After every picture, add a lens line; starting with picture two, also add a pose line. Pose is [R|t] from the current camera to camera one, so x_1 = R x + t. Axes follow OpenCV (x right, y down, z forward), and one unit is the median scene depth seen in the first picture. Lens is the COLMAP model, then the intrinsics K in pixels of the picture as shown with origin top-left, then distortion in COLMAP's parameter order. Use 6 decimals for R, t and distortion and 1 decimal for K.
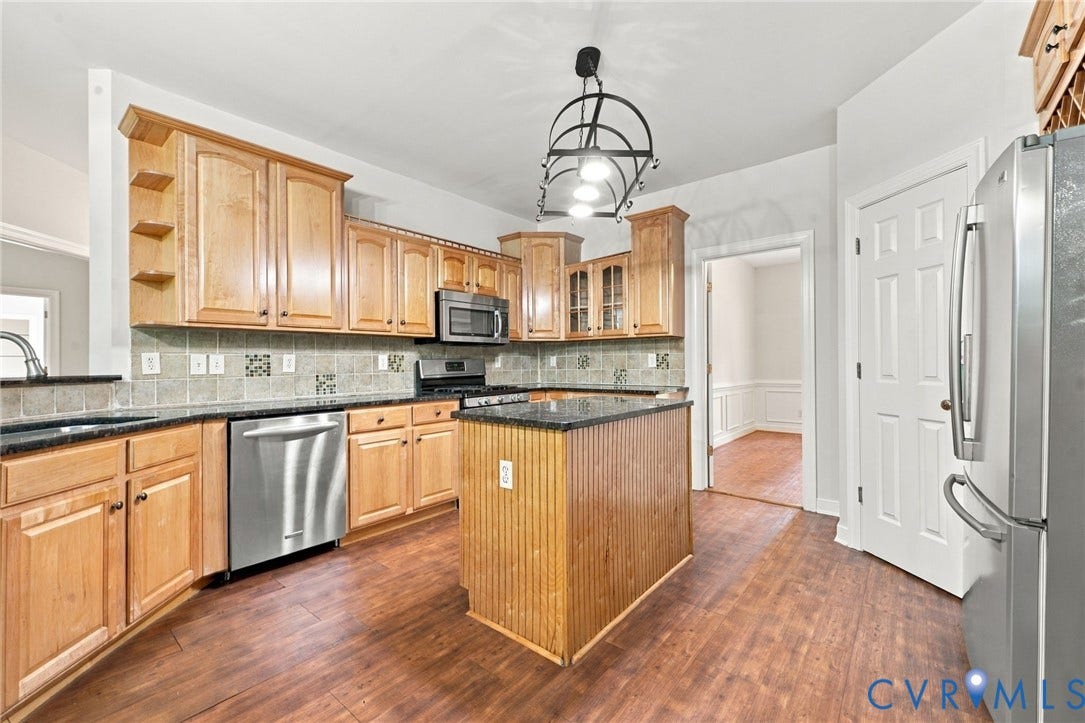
lens RADIAL K [[443.3, 0, 539.9], [0, 443.3, 363.3], [0, 0, 1]] dist [0.000004, -0.000308]
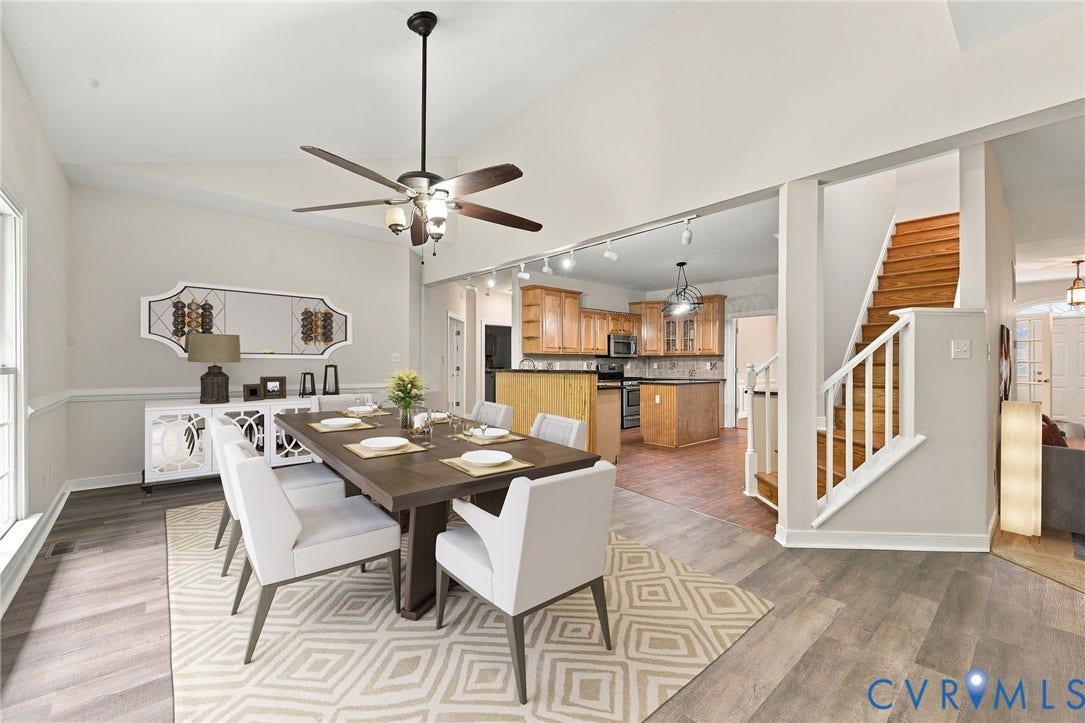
lens RADIAL K [[443.3, 0, 537.8], [0, 443.3, 365.2], [0, 0, 1]] dist [0.000004, -0.000308]
pose [[0.987958, 0.008804, -0.154471, -0.208386], [-0.008923, 0.999960, -0.000081, -0.001819], [0.154464, 0.001459, 0.987997, -1.141488]]
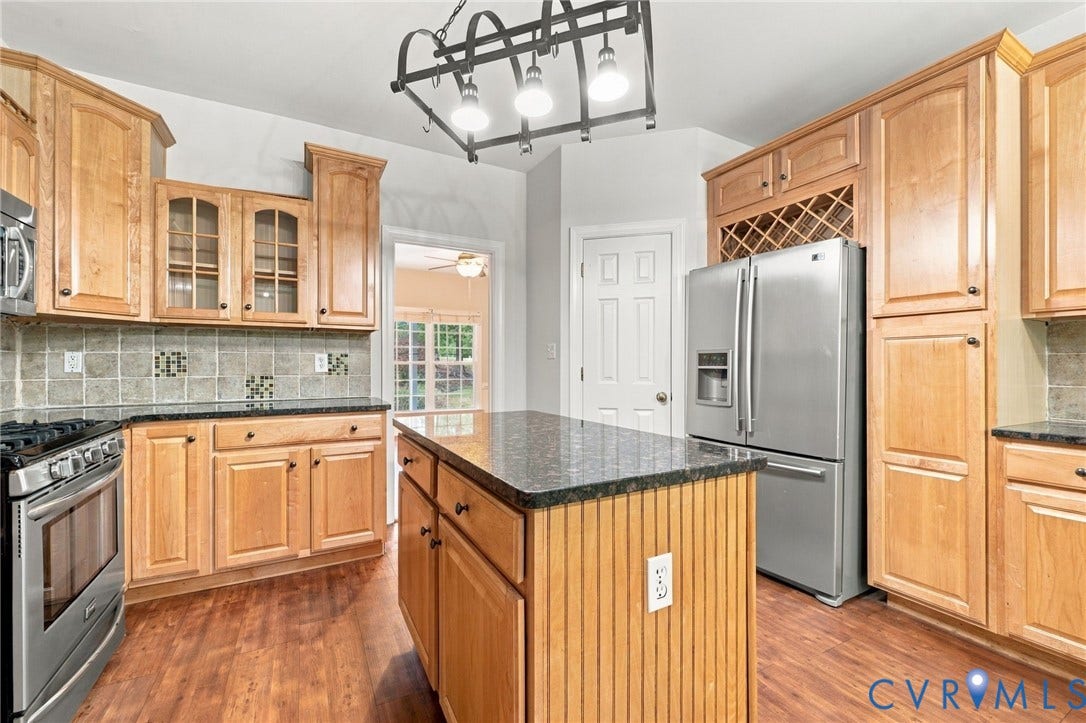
lens RADIAL K [[443.7, 0, 538.8], [0, 443.7, 363.6], [0, 0, 1]] dist [0.000004, -0.000308]
pose [[0.369620, 0.008327, 0.929146, -0.274538], [-0.004401, 0.999964, -0.007211, -0.001382], [-0.929173, -0.001424, 0.369643, 0.417360]]
